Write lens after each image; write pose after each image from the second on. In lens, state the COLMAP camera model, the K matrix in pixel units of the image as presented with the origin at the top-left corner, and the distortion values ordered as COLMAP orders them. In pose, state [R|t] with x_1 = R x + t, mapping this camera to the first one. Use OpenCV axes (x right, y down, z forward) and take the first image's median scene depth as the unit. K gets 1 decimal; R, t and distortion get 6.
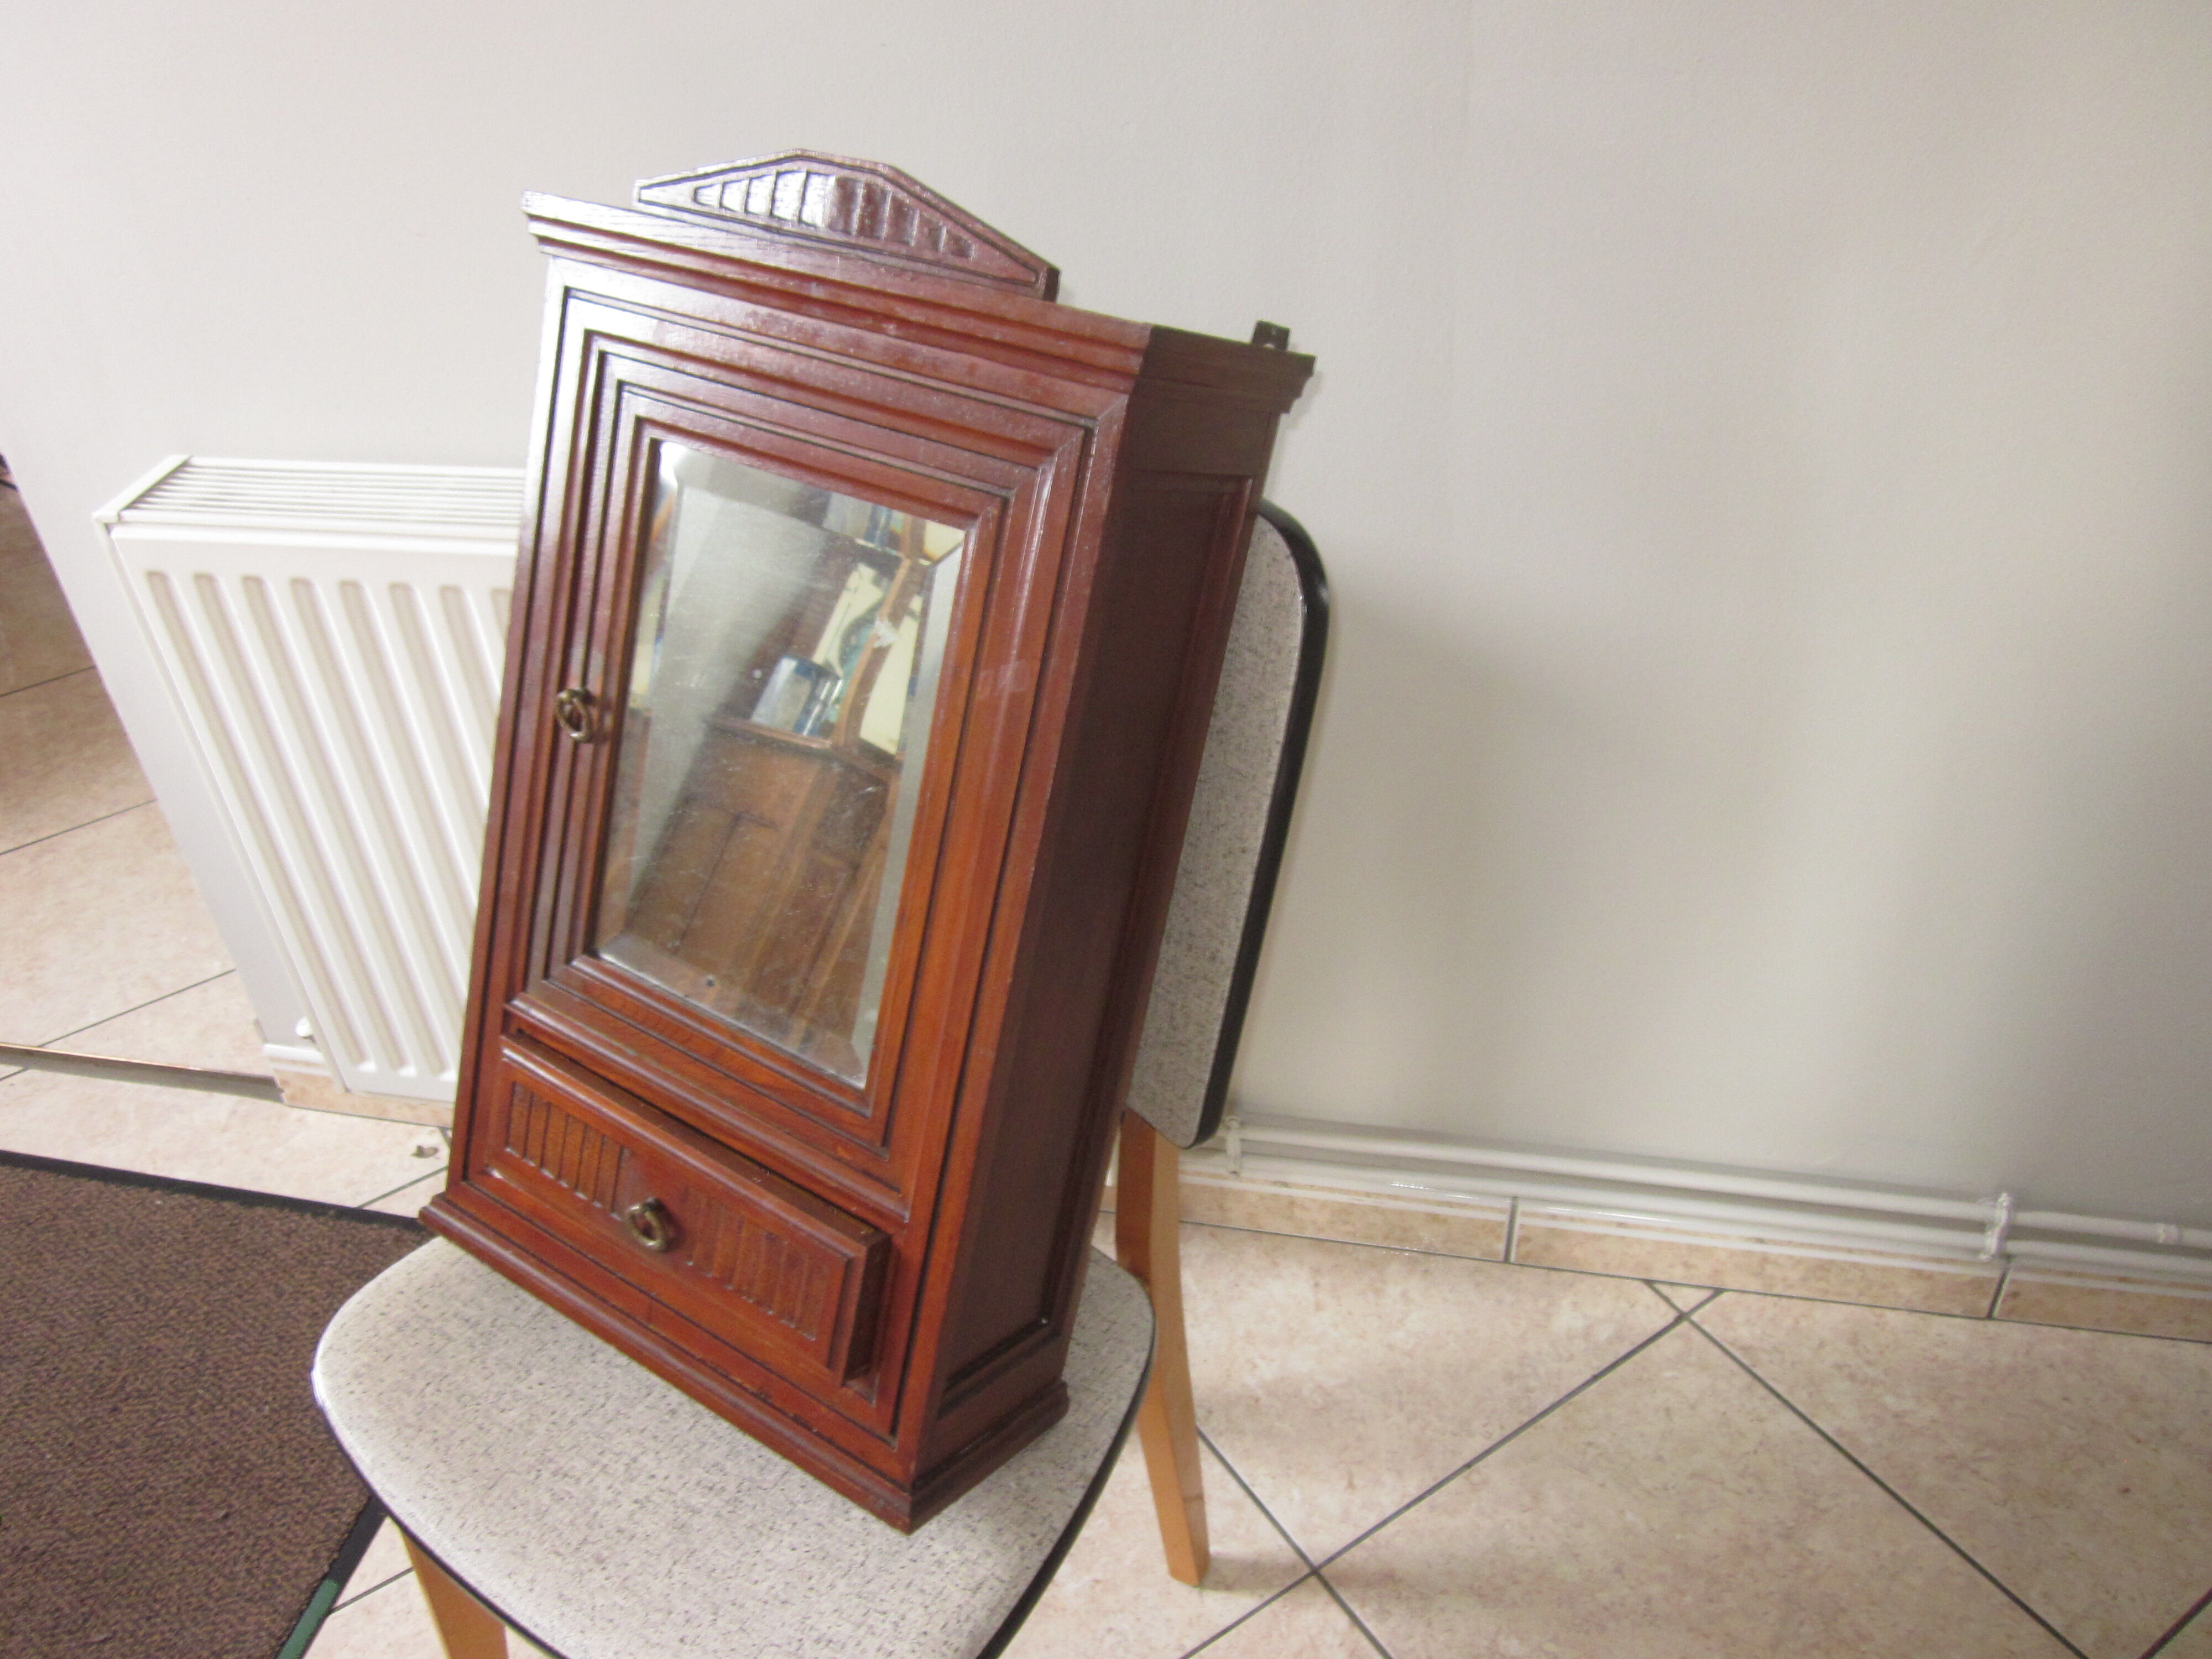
lens RADIAL K [[1802.7, 0, 1106.0], [0, 1802.7, 829.5], [0, 0, 1]] dist [-0.055977, 0.015445]
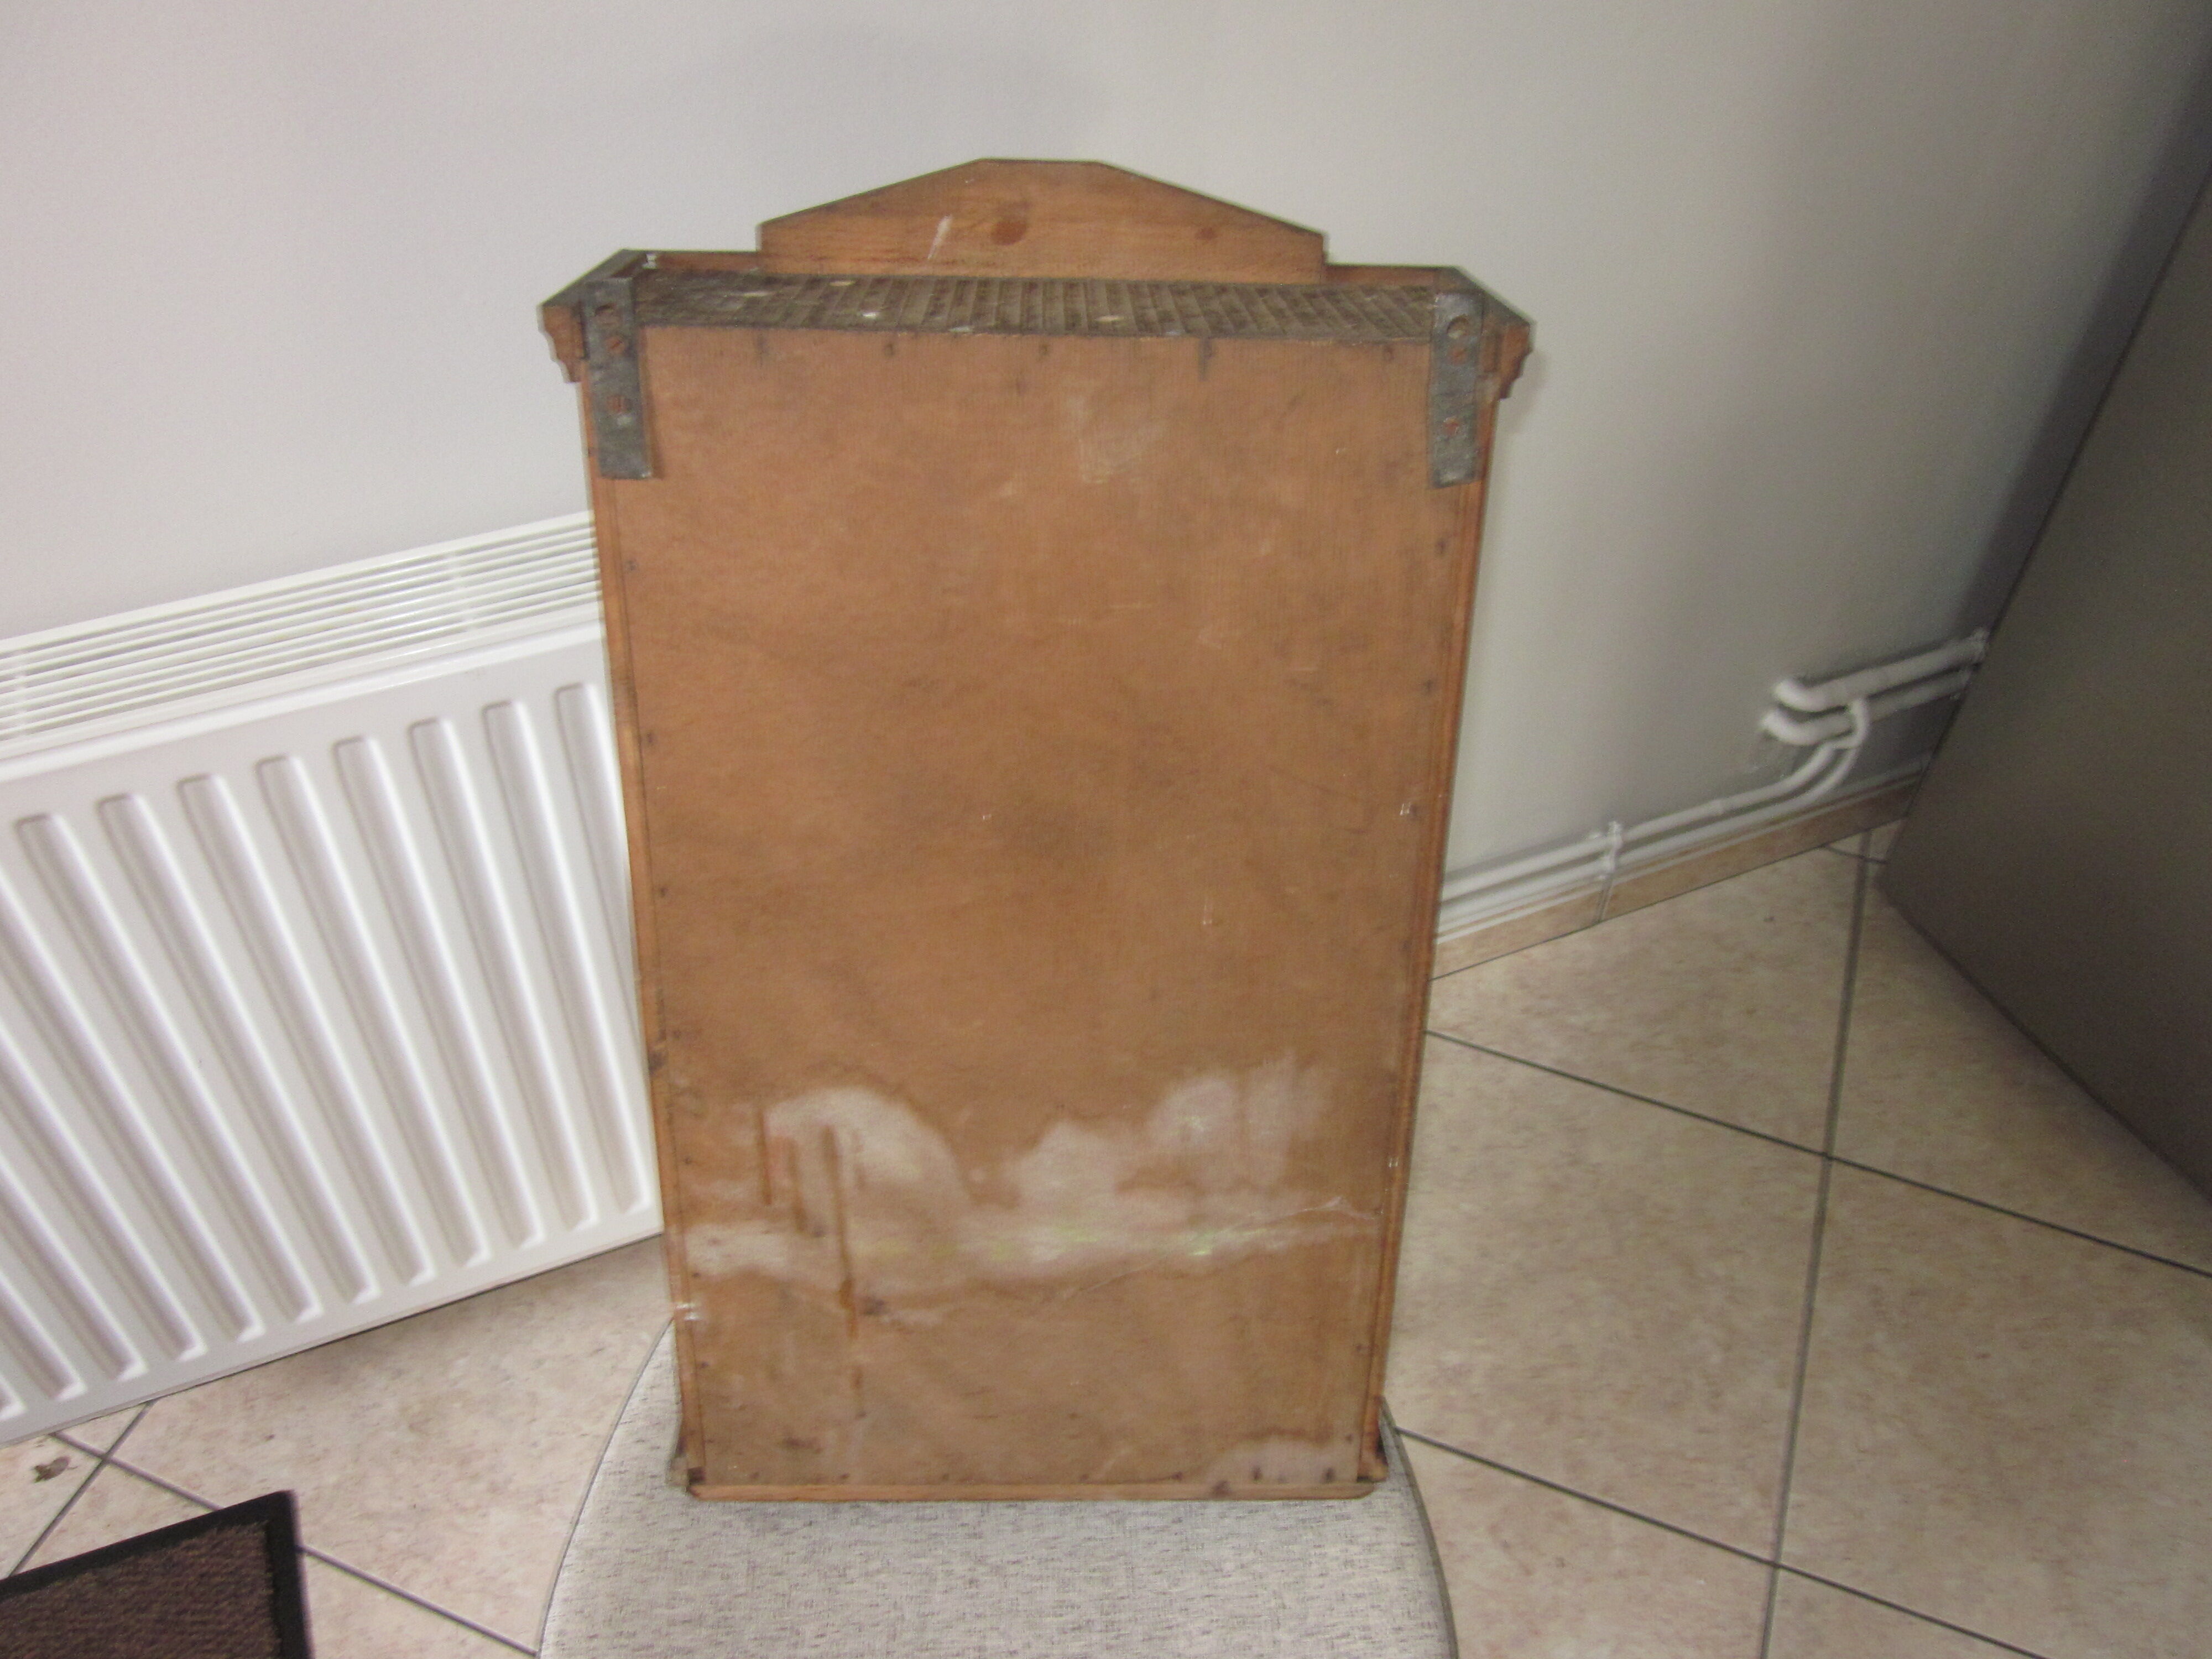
lens RADIAL K [[1802.7, 0, 1106.0], [0, 1802.7, 829.5], [0, 0, 1]] dist [-0.055977, 0.015445]
pose [[0.816651, -0.353069, 0.456534, -0.311395], [0.288523, 0.934856, 0.206877, -0.132138], [-0.499835, -0.037226, 0.865320, 0.132401]]
